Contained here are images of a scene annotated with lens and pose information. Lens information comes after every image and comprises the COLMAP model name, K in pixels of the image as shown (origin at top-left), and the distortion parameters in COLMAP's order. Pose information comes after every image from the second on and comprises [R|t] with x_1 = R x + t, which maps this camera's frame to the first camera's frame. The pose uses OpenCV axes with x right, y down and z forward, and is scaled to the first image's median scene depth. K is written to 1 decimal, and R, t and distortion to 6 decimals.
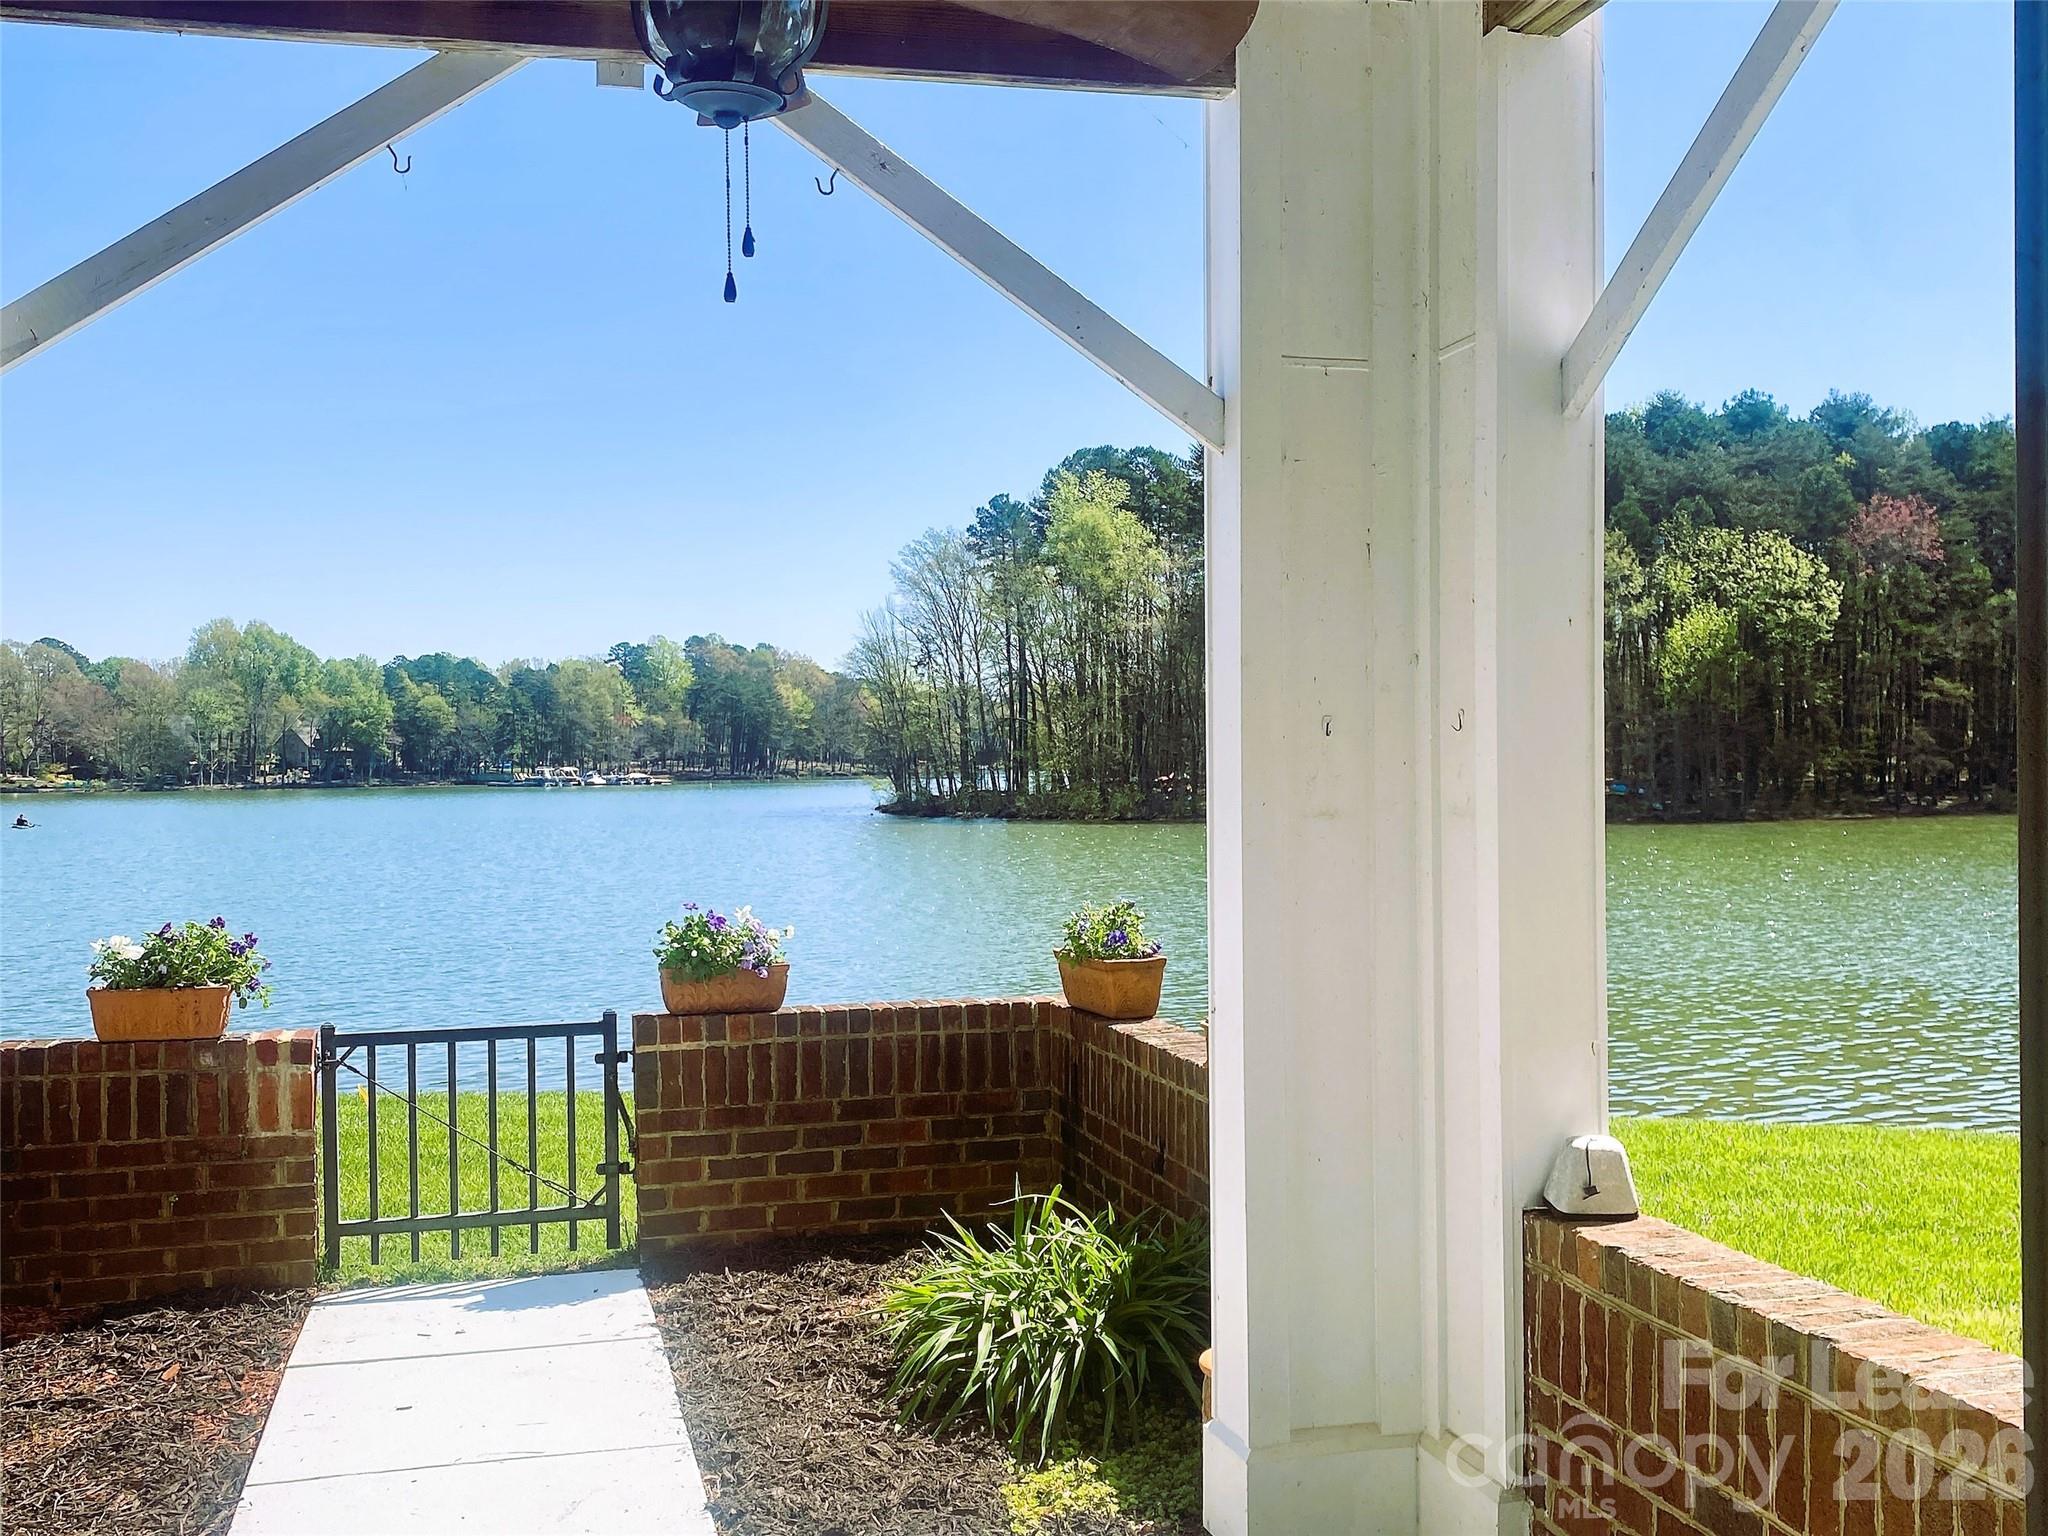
lens RADIAL K [[1985.6, 0, 1024.0], [0, 1985.6, 768.0], [0, 0, 1]] dist [0.002440, 0.001807]
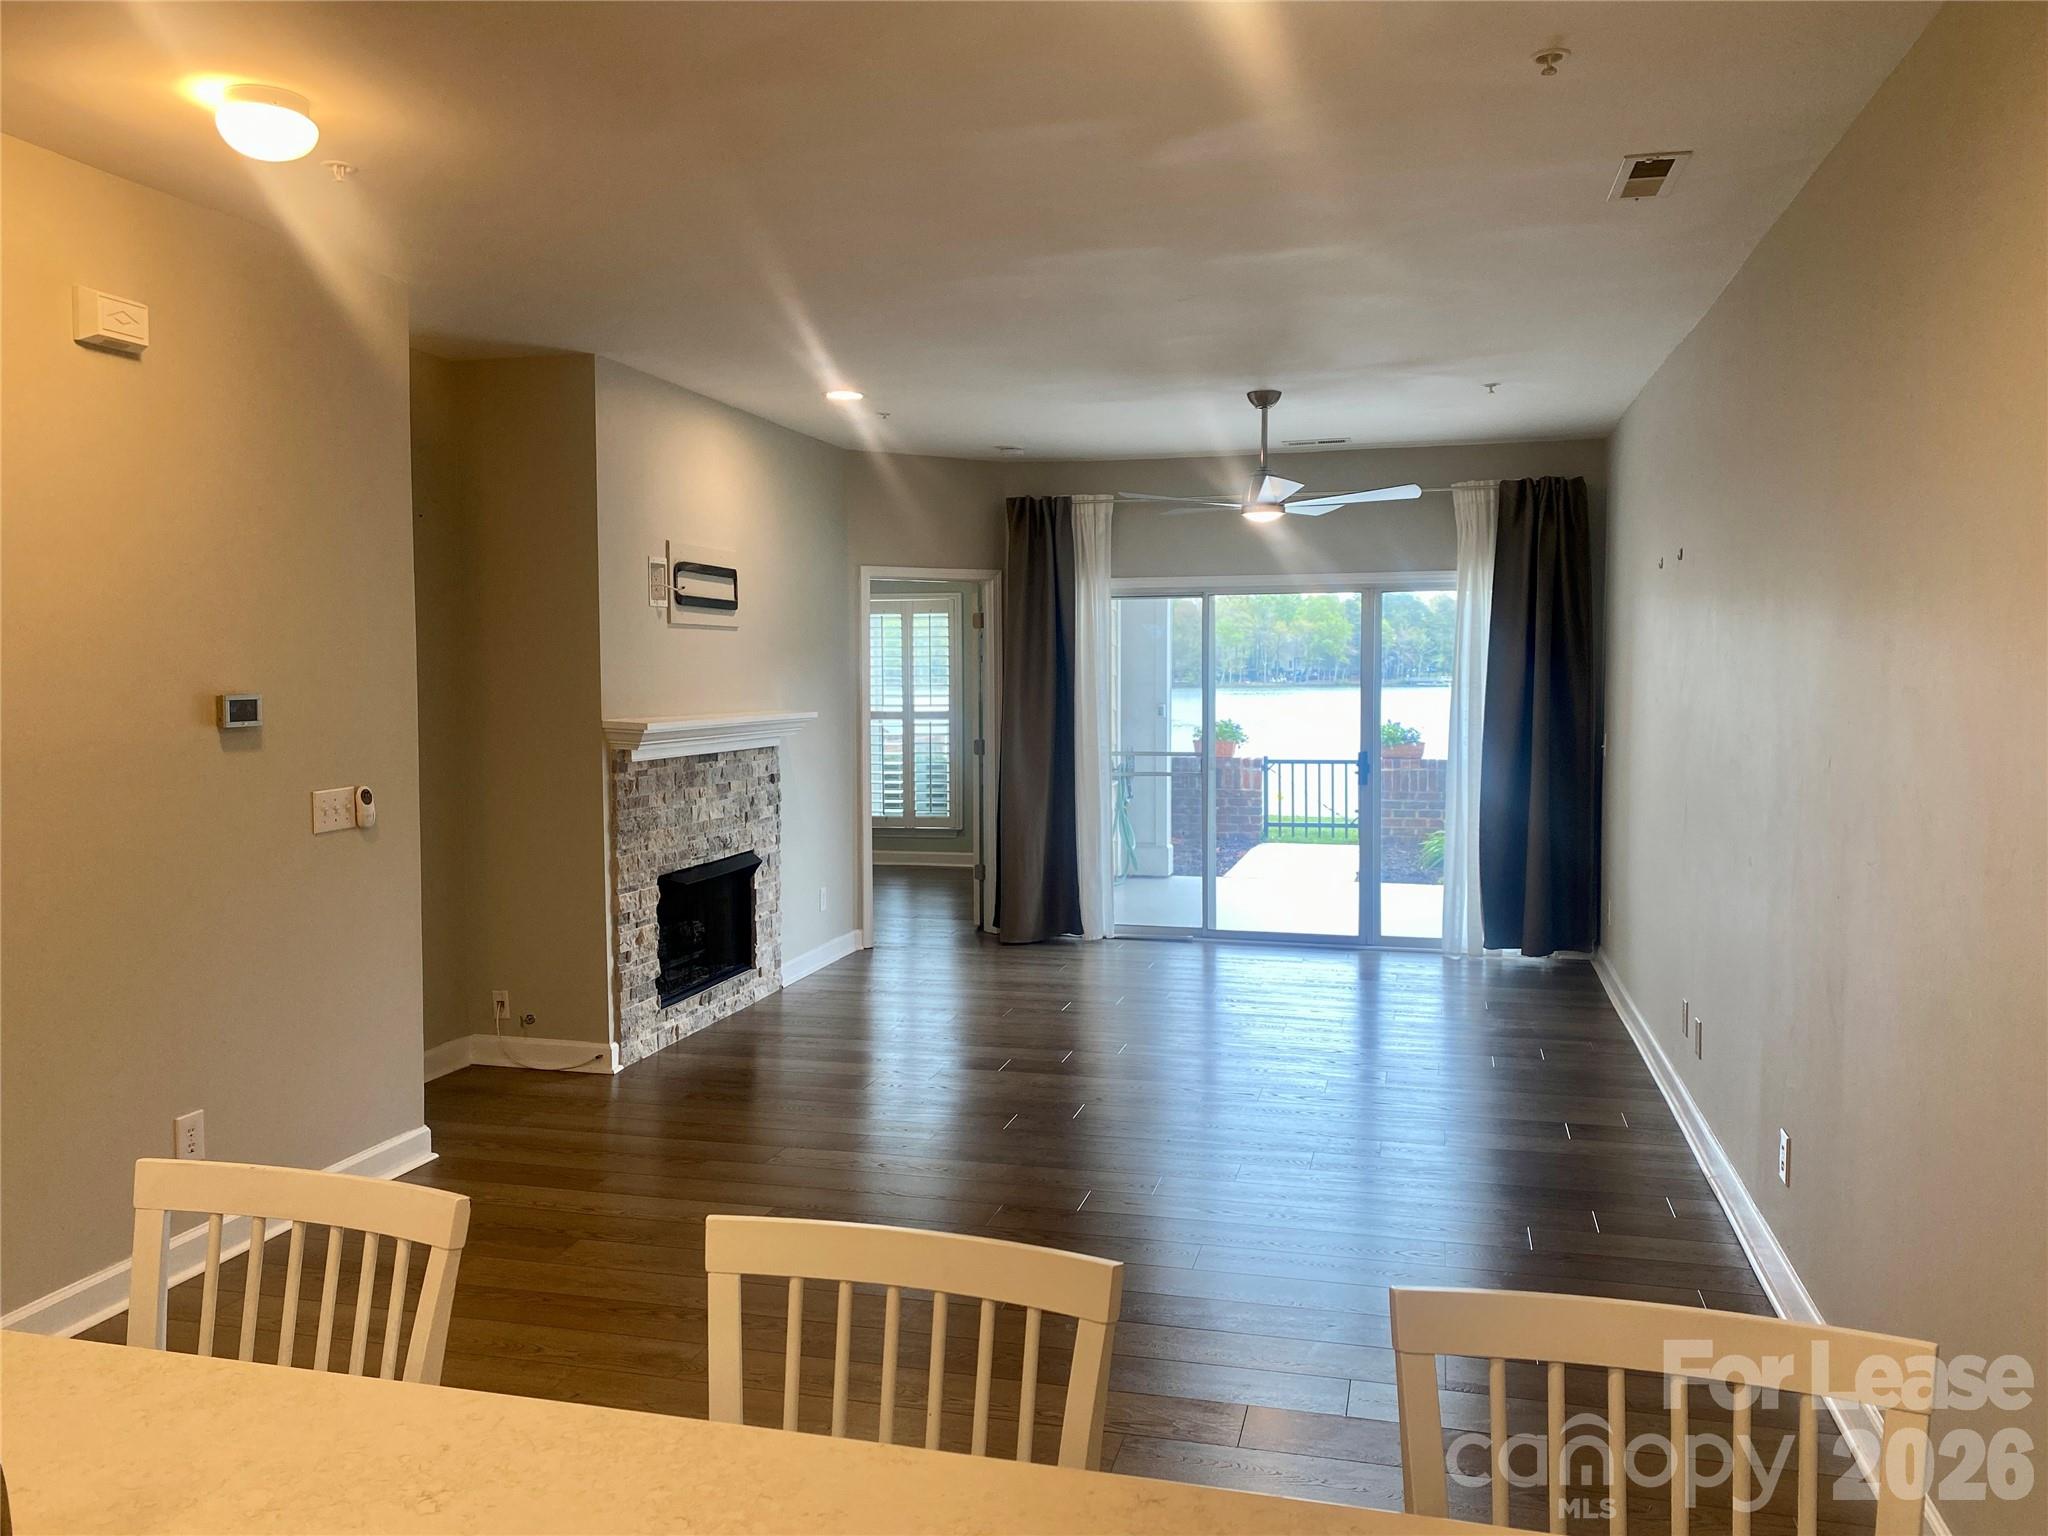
lens RADIAL K [[1542.5, 0, 1040.2], [0, 1542.5, 726.1], [0, 0, 1]] dist [0.056322, -0.000851]
pose [[0.872788, 0.024524, -0.487482, 0.485587], [-0.007772, 0.999309, 0.036357, 0.002002], [0.488037, -0.027943, 0.872376, -1.193748]]
